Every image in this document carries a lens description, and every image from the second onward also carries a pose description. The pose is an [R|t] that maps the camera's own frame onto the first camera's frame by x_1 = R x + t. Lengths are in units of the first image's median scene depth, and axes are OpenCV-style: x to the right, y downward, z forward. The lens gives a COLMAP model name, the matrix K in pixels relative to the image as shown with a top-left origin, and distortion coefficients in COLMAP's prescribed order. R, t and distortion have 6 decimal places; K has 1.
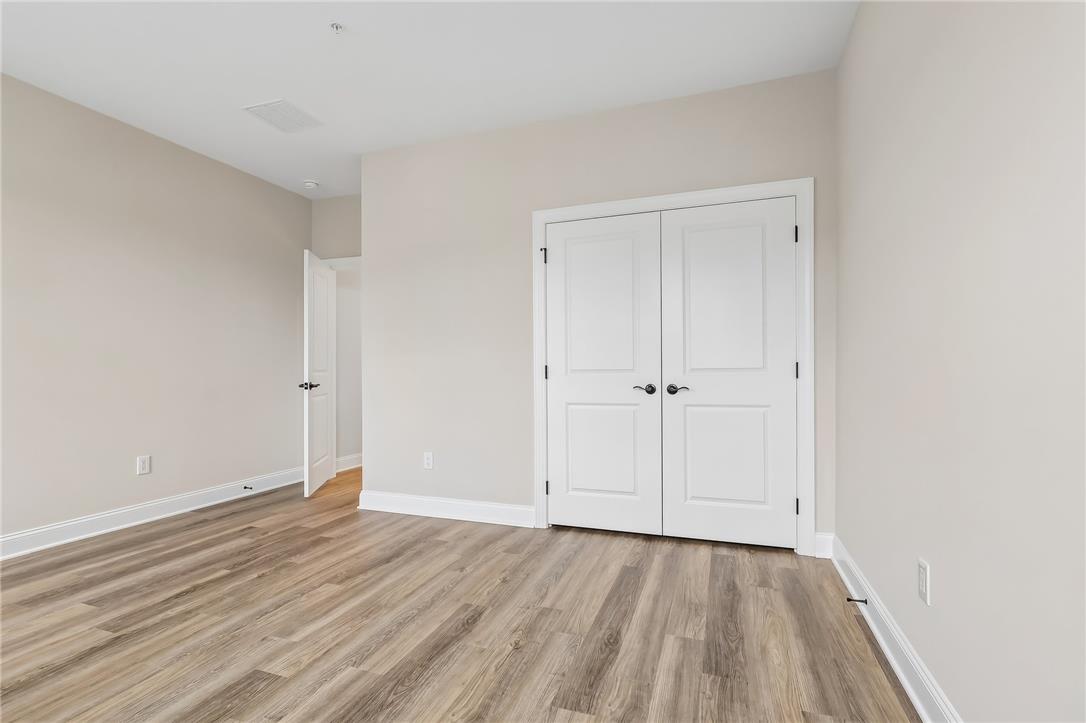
lens RADIAL K [[505.5, 0, 540.7], [0, 505.5, 365.2], [0, 0, 1]] dist [-0.001428, -0.000462]
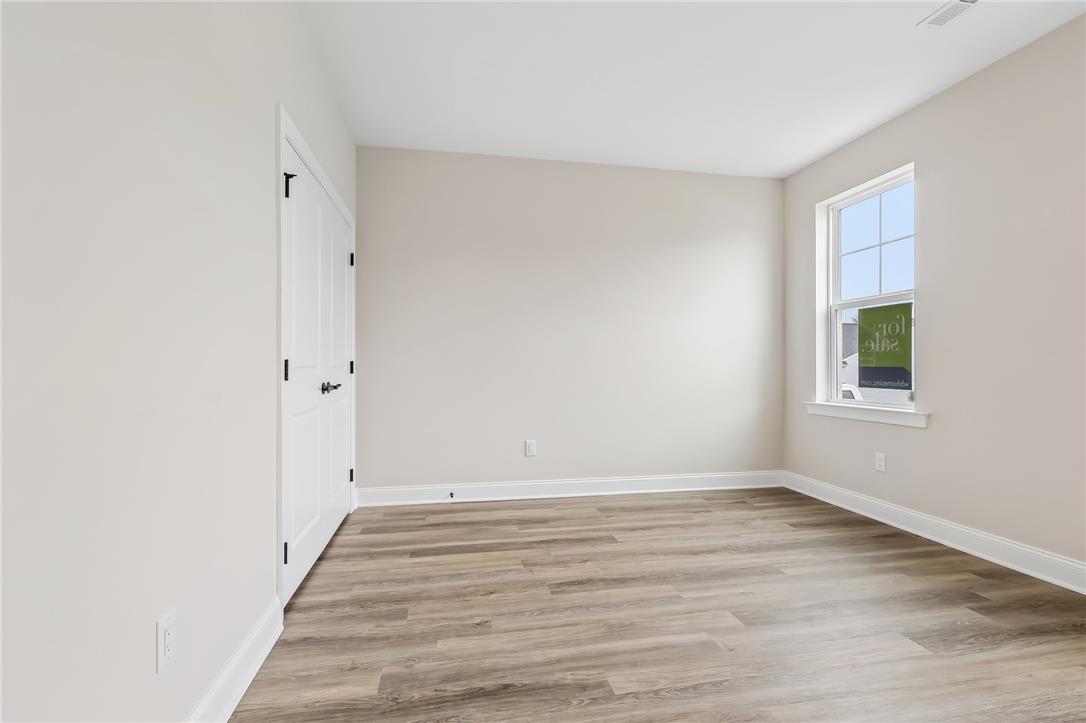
lens RADIAL K [[505.5, 0, 541.9], [0, 505.5, 364.8], [0, 0, 1]] dist [-0.001428, -0.000462]
pose [[-0.510123, 0.004422, 0.860090, -0.998143], [-0.009406, 0.999898, -0.010720, 0.016050], [-0.860050, -0.013558, -0.510030, 1.512025]]
